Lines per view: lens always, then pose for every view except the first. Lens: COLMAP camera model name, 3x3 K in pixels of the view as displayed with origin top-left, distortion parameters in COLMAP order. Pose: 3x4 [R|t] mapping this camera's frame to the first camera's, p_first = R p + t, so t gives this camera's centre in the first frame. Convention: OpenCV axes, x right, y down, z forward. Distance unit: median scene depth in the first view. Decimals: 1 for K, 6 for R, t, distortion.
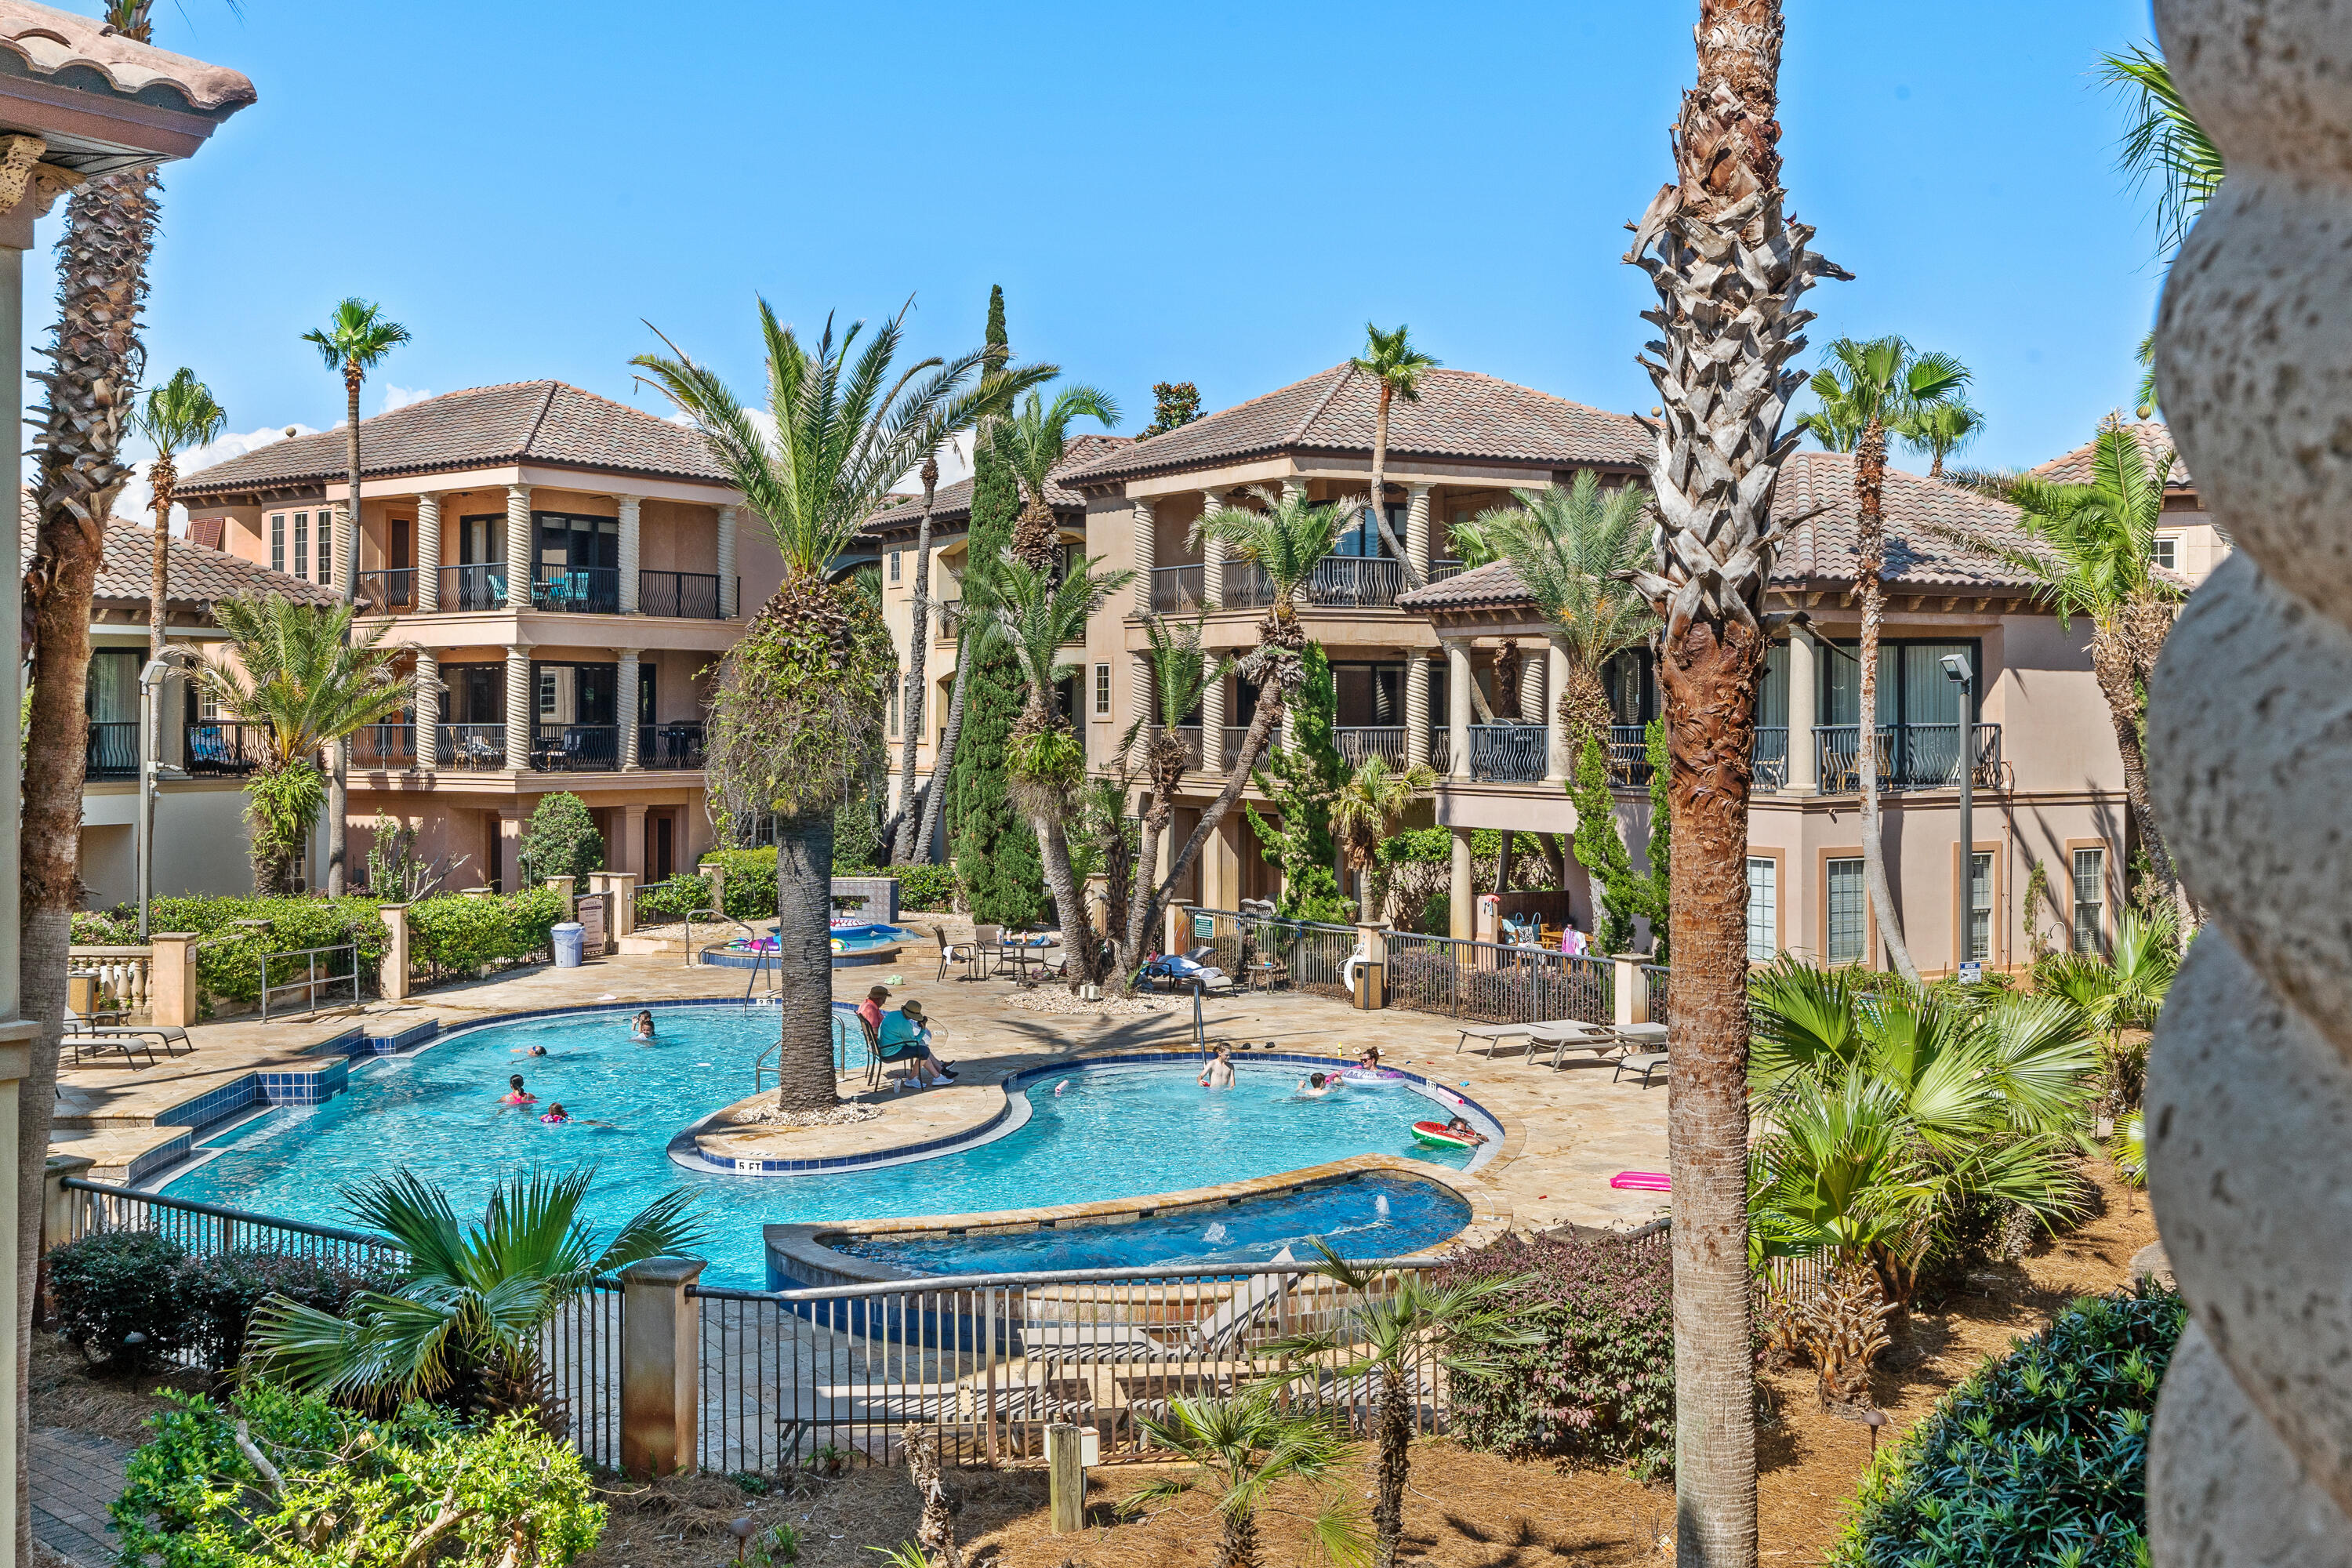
lens RADIAL K [[2360.5, 0, 1184.0], [0, 2360.5, 689.4], [0, 0, 1]] dist [0.009334, 0.000000]
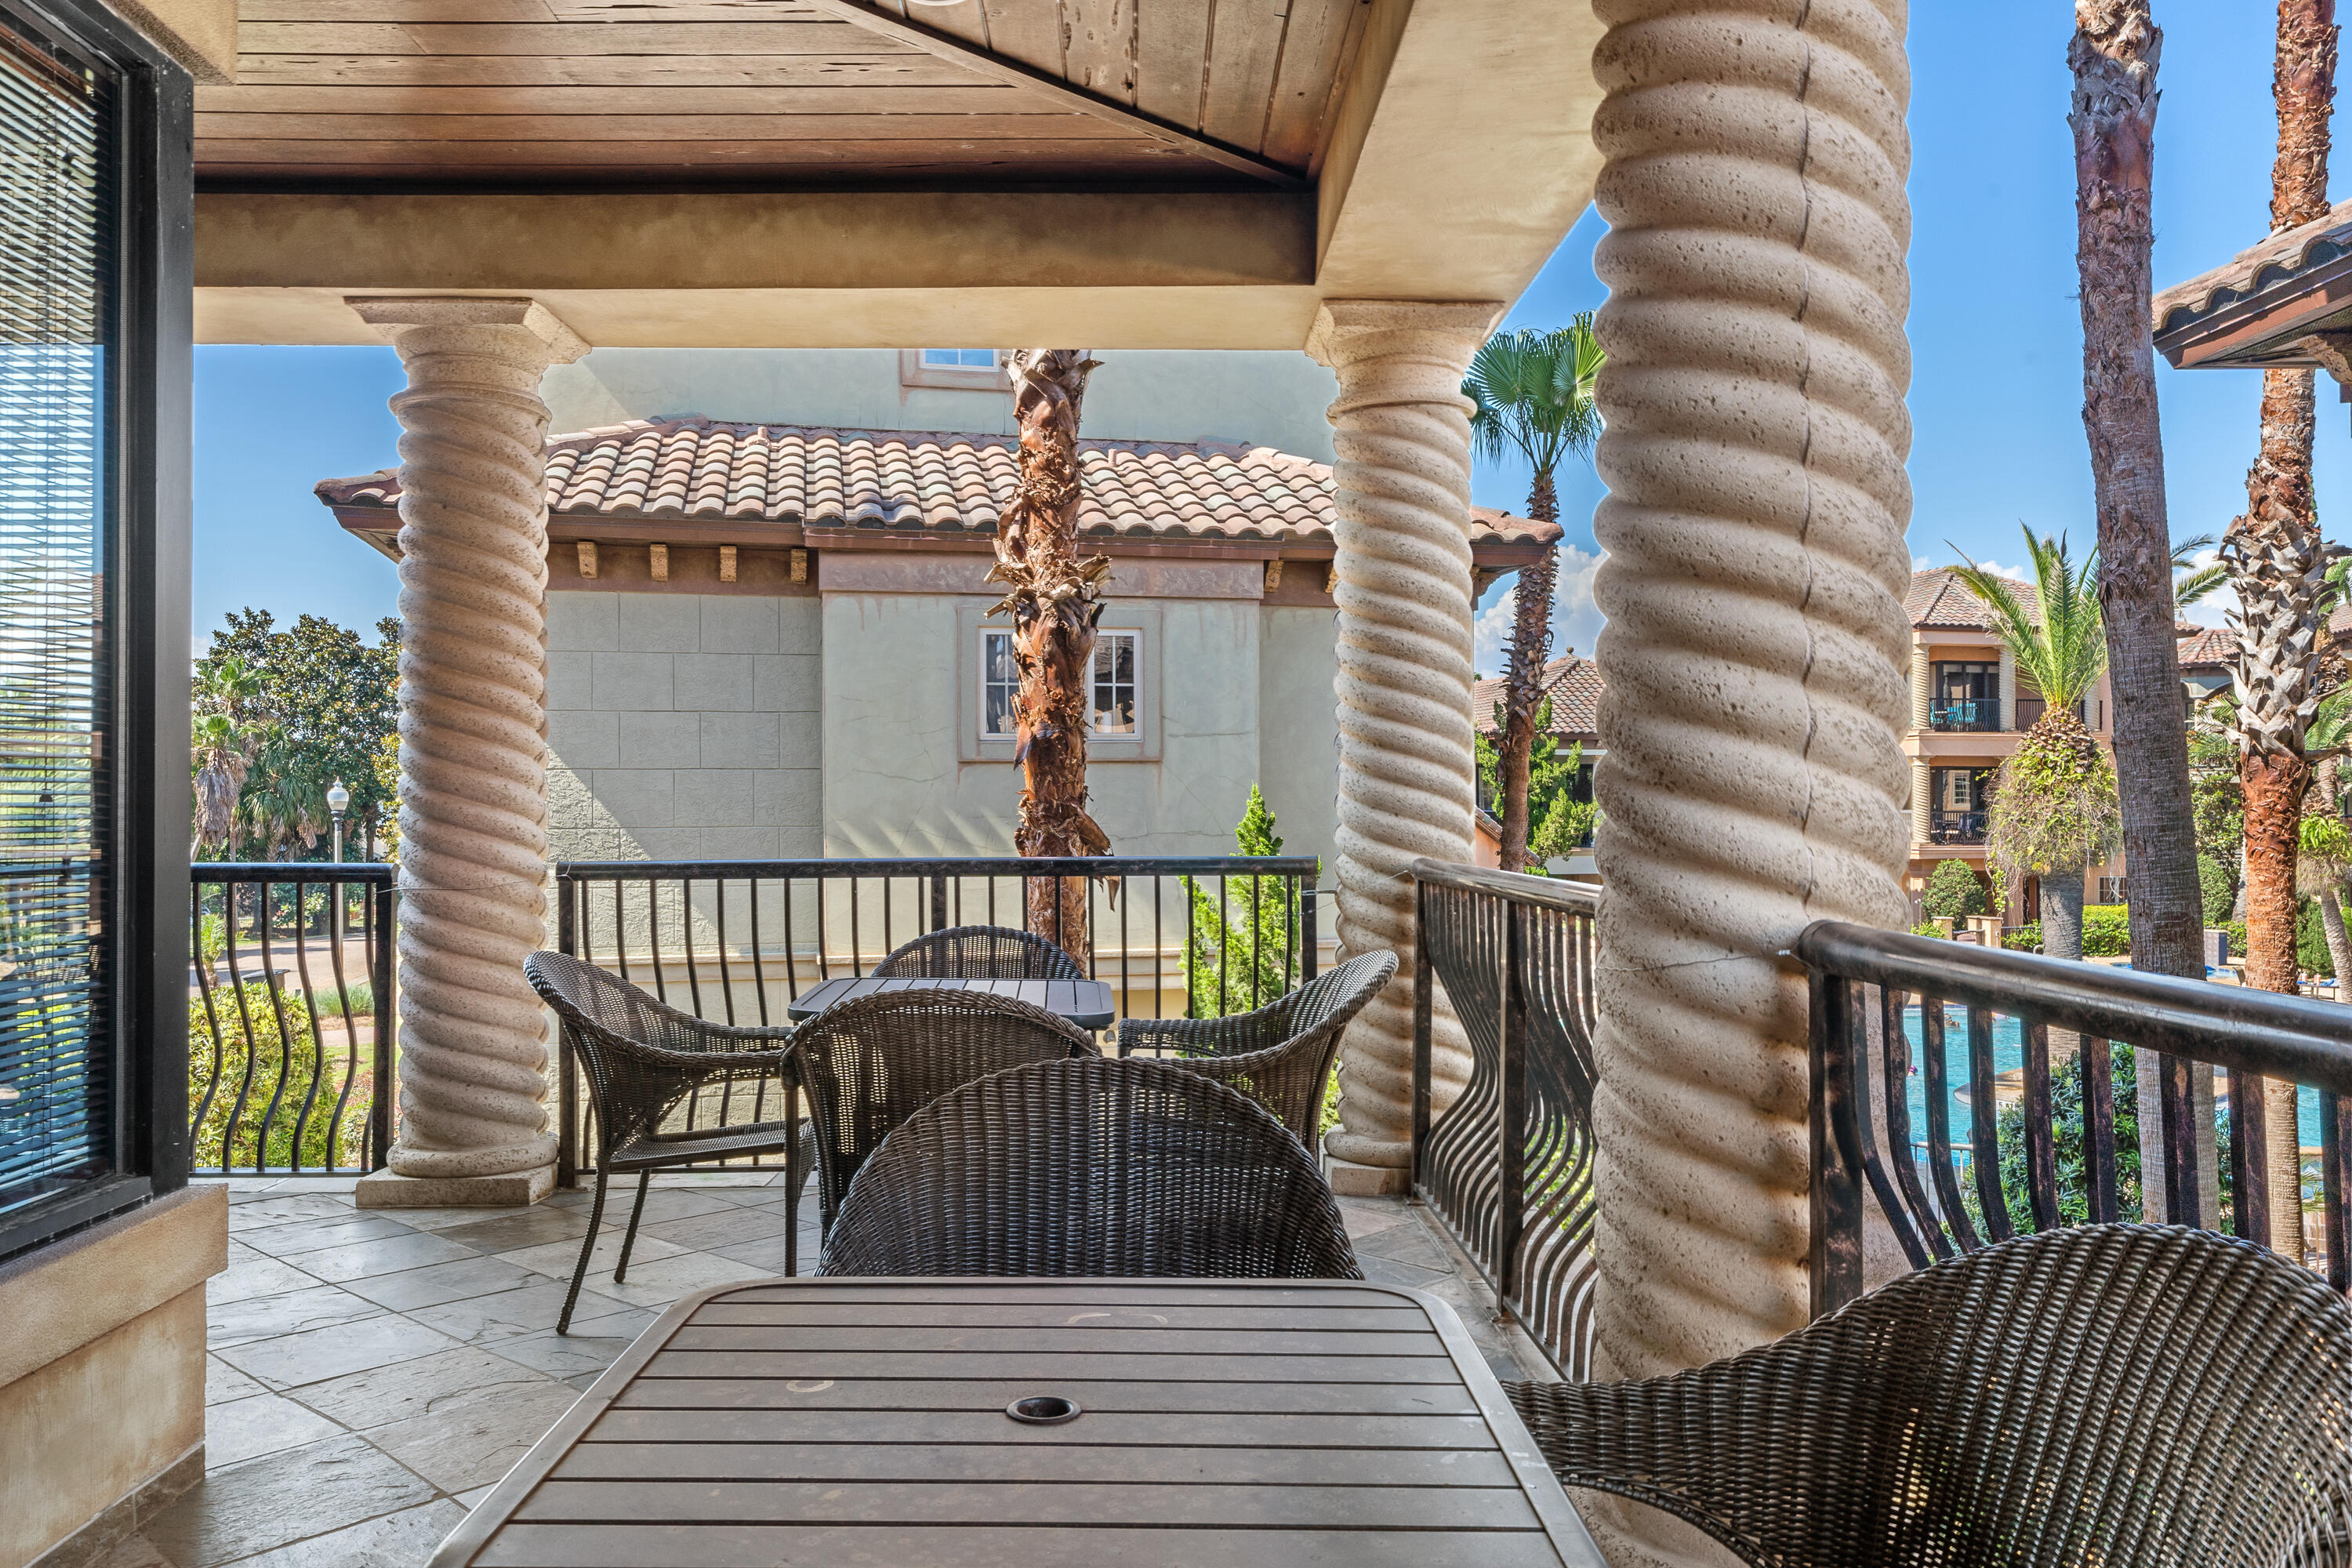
lens RADIAL K [[1693.1, 0, 1172.2], [0, 1693.1, 781.4], [0, 0, 1]] dist [0.000790, 0.000410]
pose [[0.747525, -0.011002, -0.664142, 0.315719], [0.009133, 0.999939, -0.006285, -0.005567], [0.664170, -0.001367, 0.747580, -0.363238]]
